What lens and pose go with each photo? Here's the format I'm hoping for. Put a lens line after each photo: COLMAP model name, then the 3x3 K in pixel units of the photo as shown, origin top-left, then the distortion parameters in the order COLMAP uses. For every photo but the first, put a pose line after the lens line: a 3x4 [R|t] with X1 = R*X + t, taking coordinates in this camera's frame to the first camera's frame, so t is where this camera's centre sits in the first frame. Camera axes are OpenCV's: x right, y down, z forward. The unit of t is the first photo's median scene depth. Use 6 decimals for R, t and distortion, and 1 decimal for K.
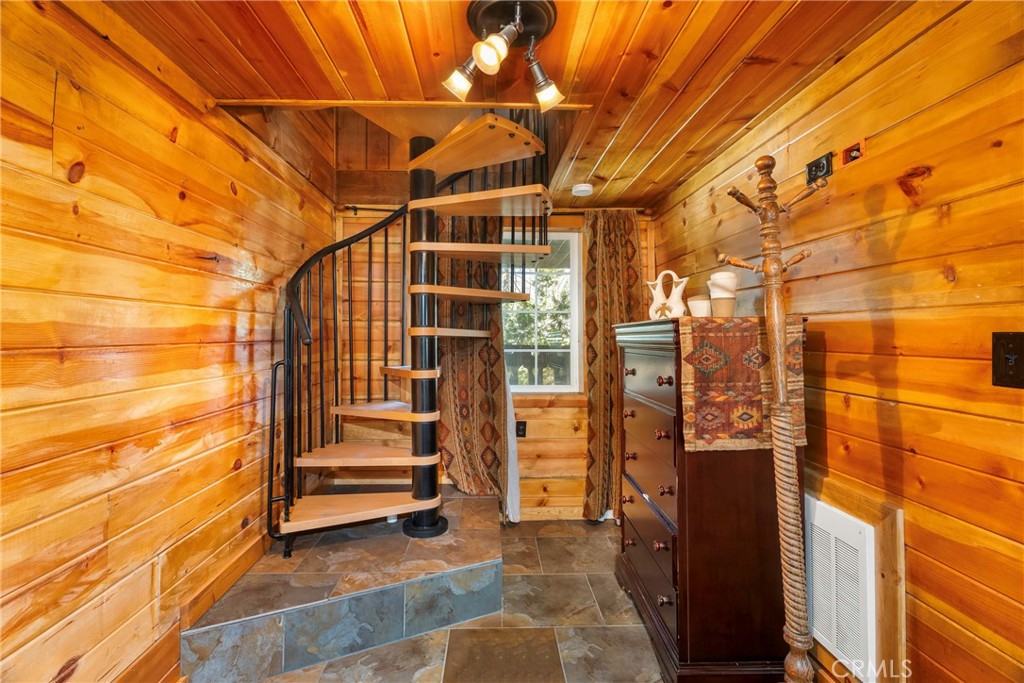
lens RADIAL K [[466.5, 0, 508.3], [0, 466.5, 330.1], [0, 0, 1]] dist [-0.008846, 0.000556]
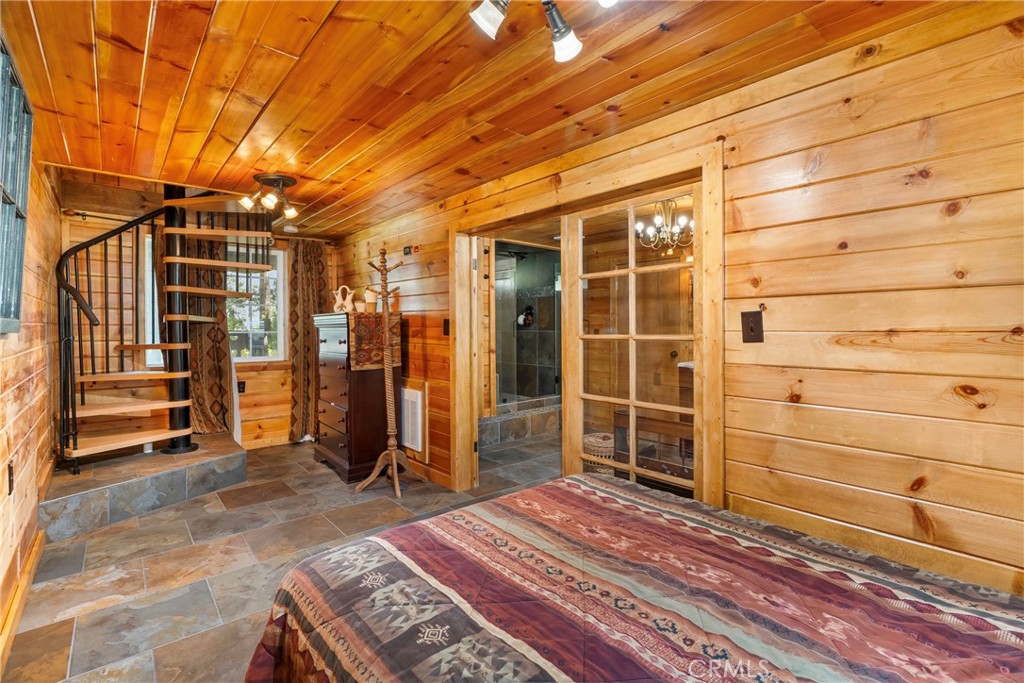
lens RADIAL K [[461.5, 0, 507.4], [0, 461.5, 328.9], [0, 0, 1]] dist [-0.015136, 0.006248]
pose [[0.787448, -0.003839, 0.616370, -0.228483], [-0.007460, 0.999848, 0.015757, 0.007822], [-0.616336, -0.017006, 0.787299, -0.698632]]
